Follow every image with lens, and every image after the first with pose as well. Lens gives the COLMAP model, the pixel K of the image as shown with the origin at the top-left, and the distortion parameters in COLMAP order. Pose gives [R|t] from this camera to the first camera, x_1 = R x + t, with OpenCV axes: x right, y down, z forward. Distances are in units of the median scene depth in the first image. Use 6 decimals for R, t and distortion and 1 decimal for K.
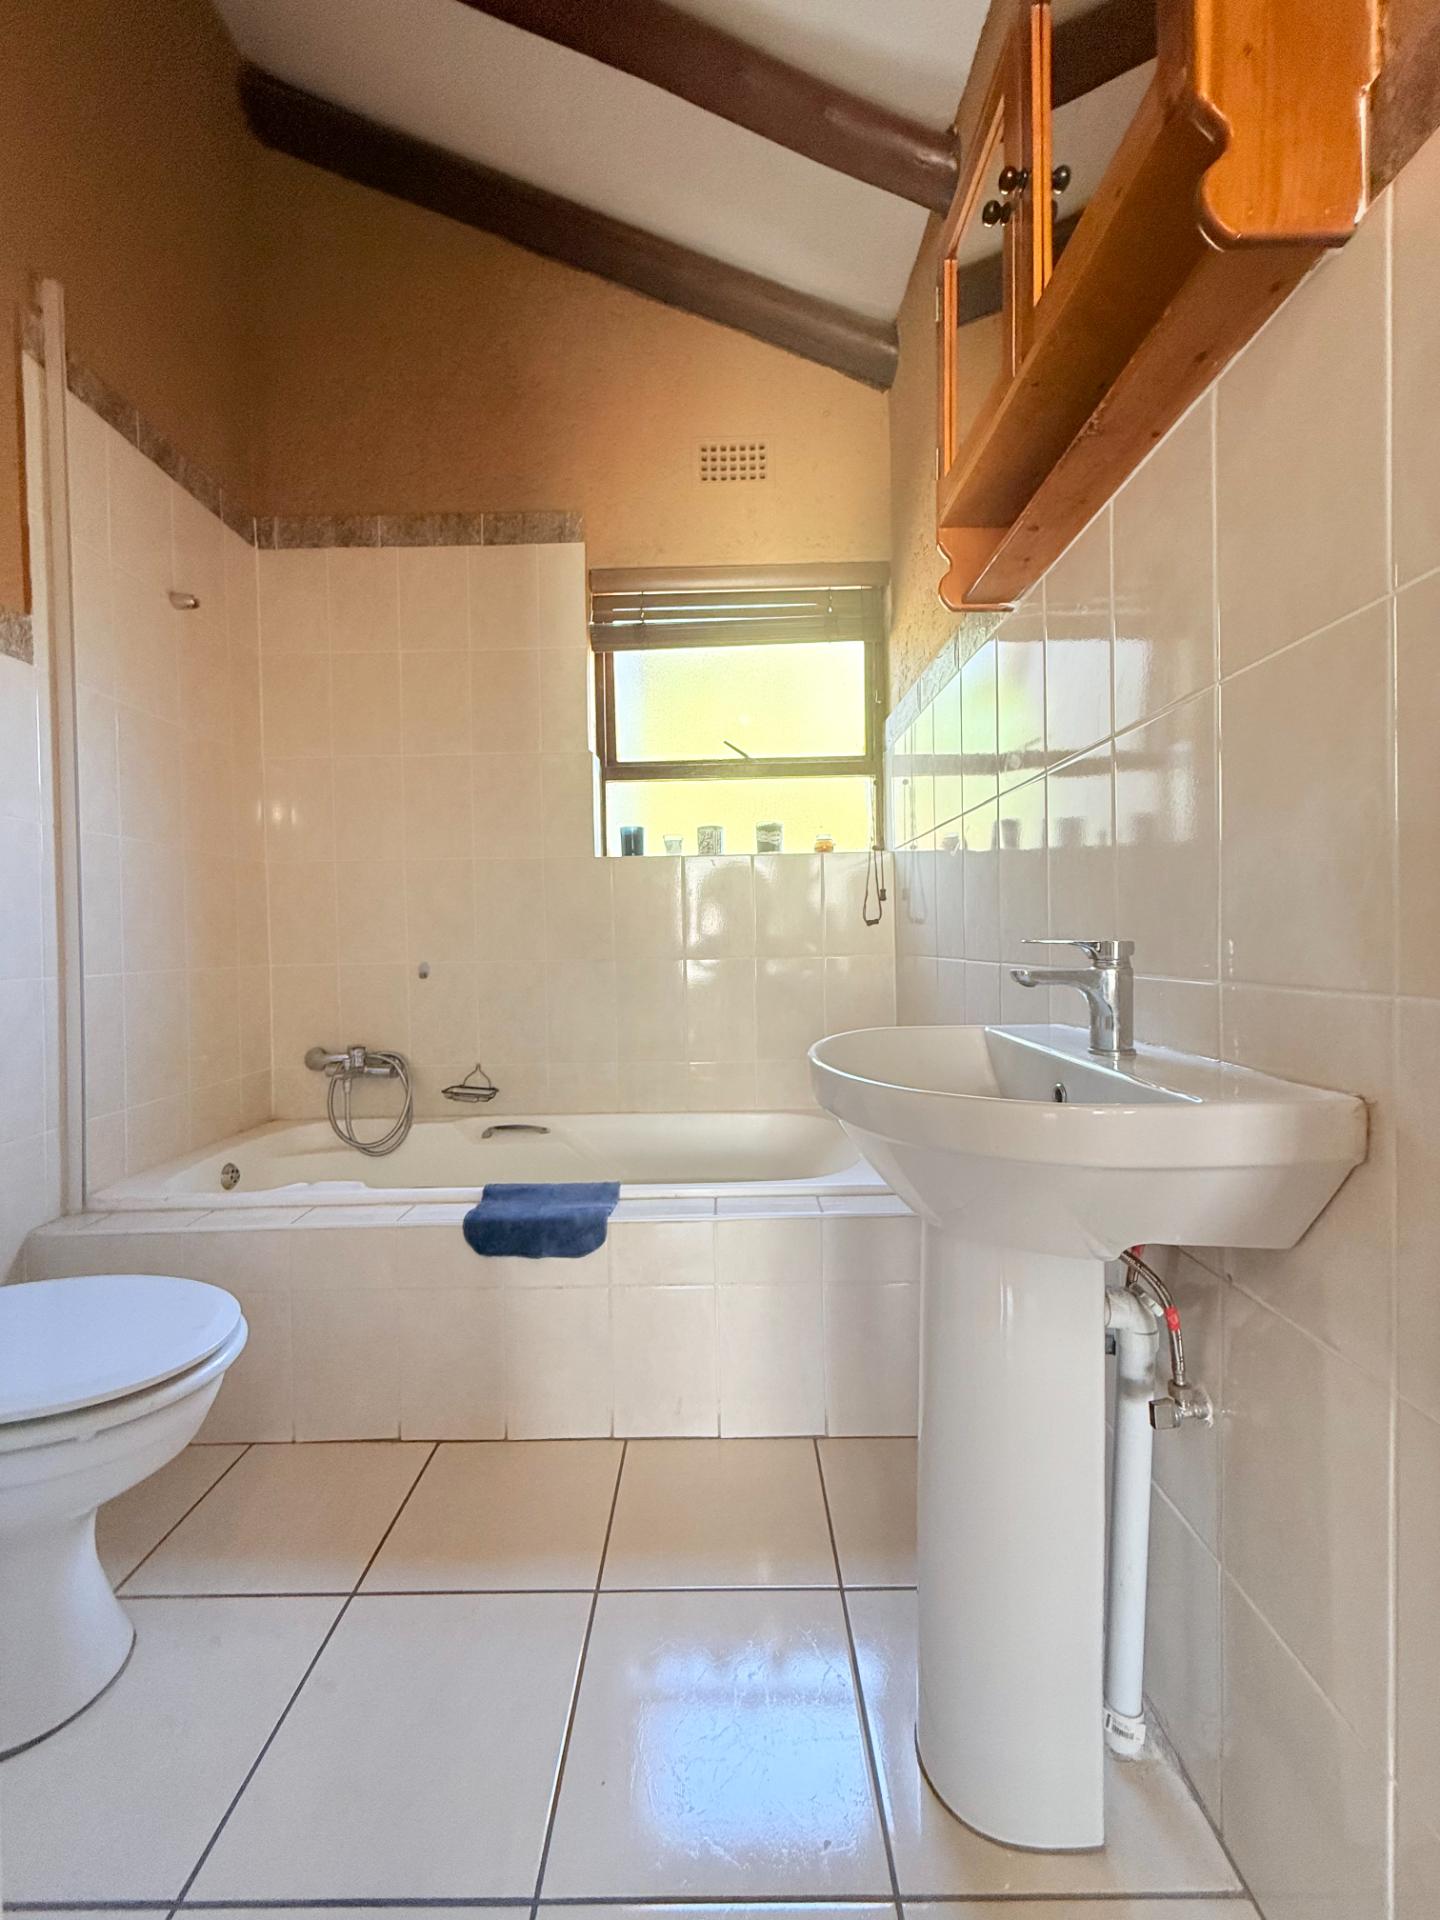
lens RADIAL K [[763.7, 0, 722.4], [0, 763.7, 955.6], [0, 0, 1]] dist [-0.001740, 0.000697]
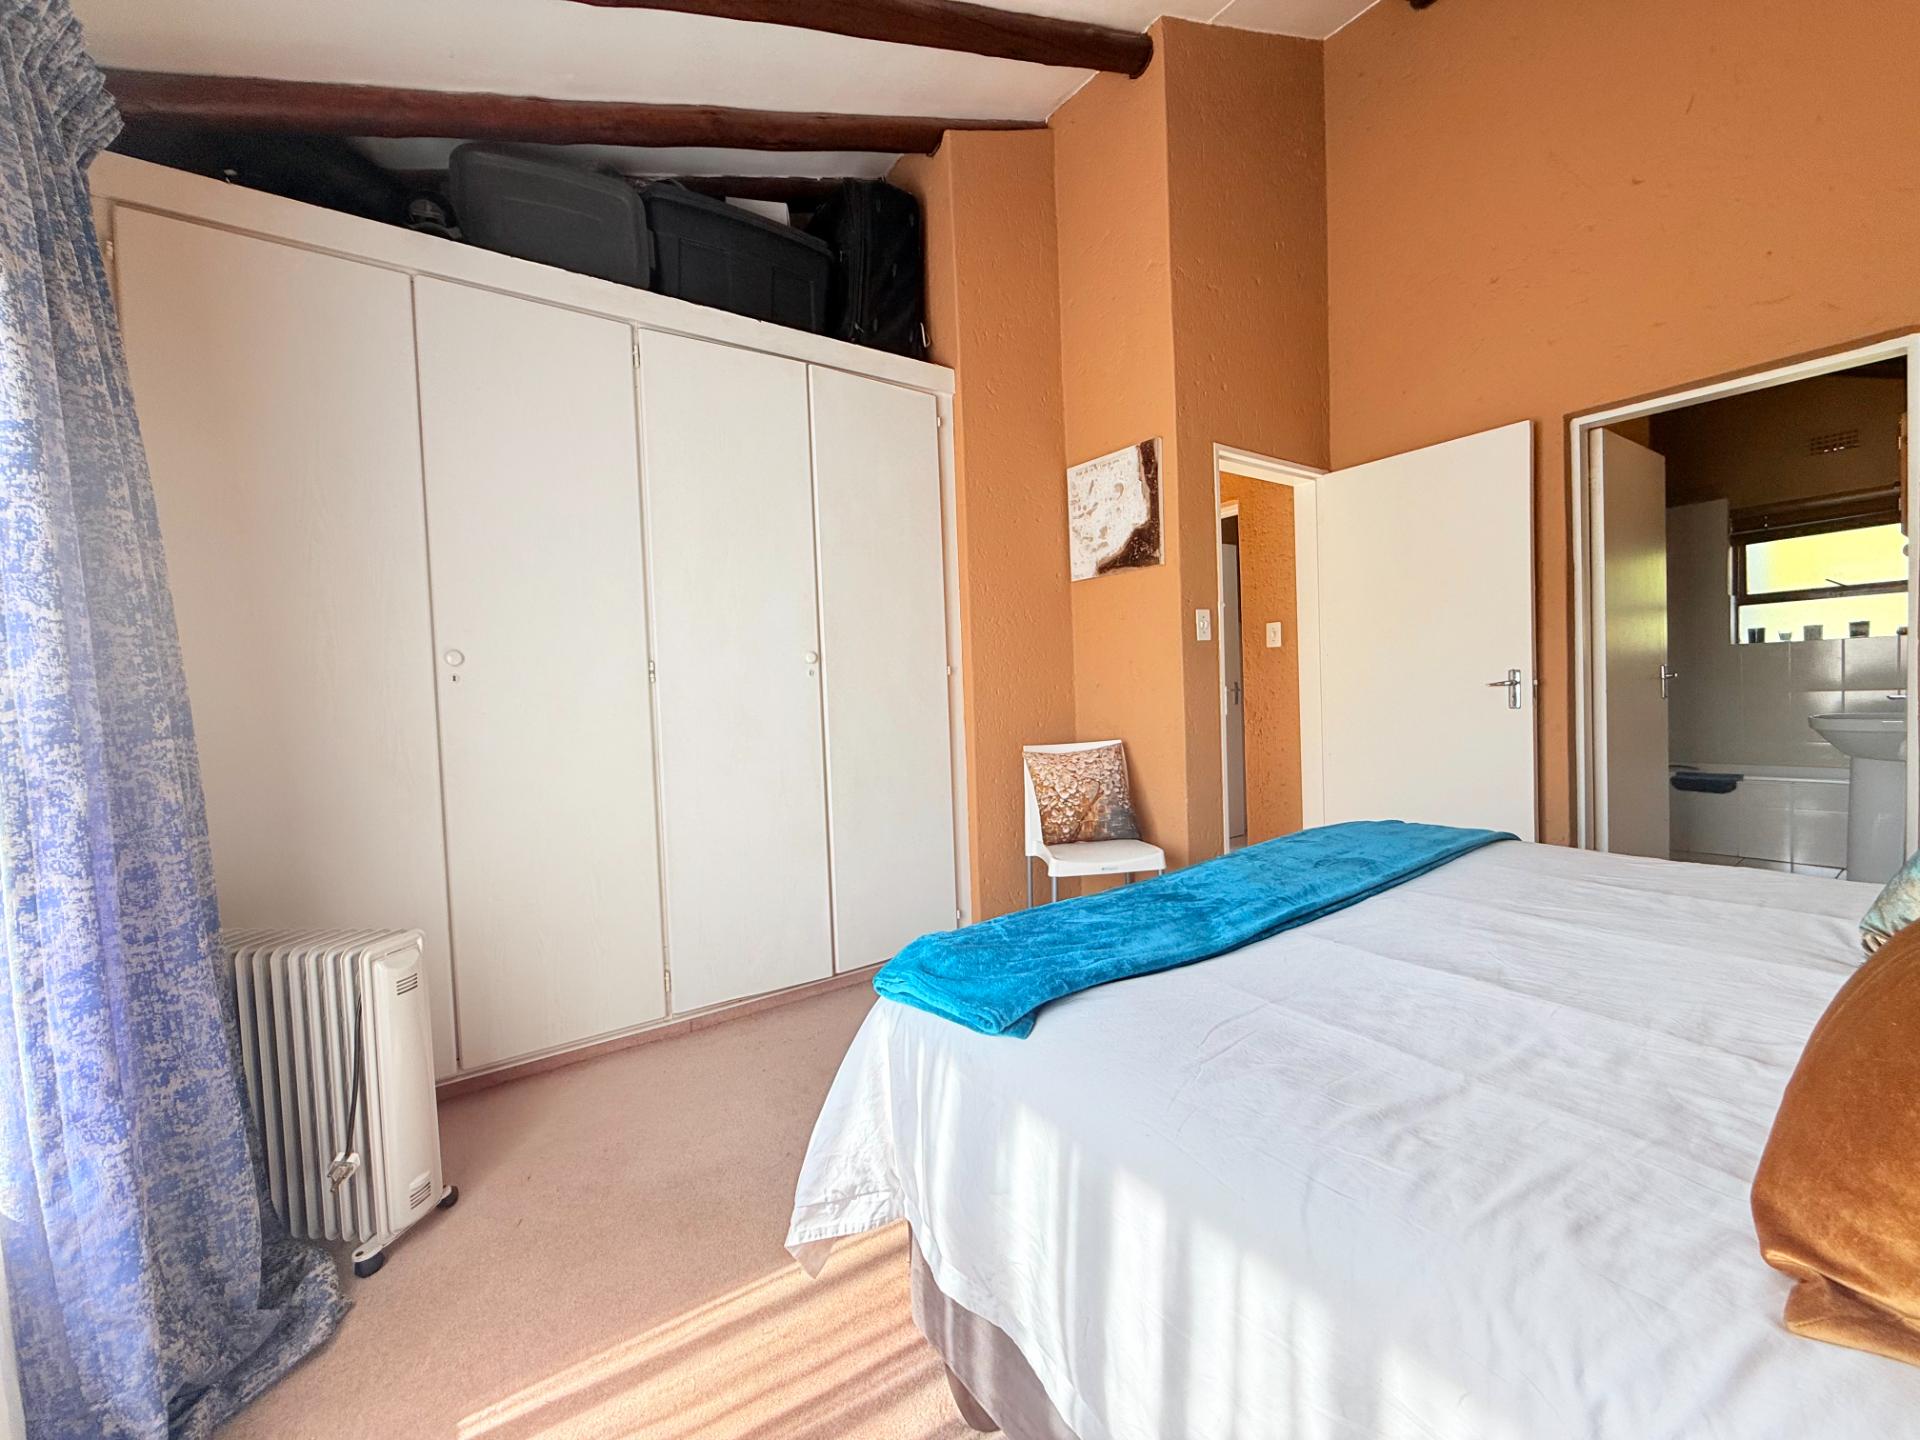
lens RADIAL K [[763.7, 0, 962.5], [0, 763.7, 722.8], [0, 0, 1]] dist [-0.001740, 0.000697]
pose [[0.593192, 0.022369, -0.804750, 0.270469], [0.015856, 0.999095, 0.039459, -0.030491], [0.804905, -0.036167, 0.592301, -1.934879]]
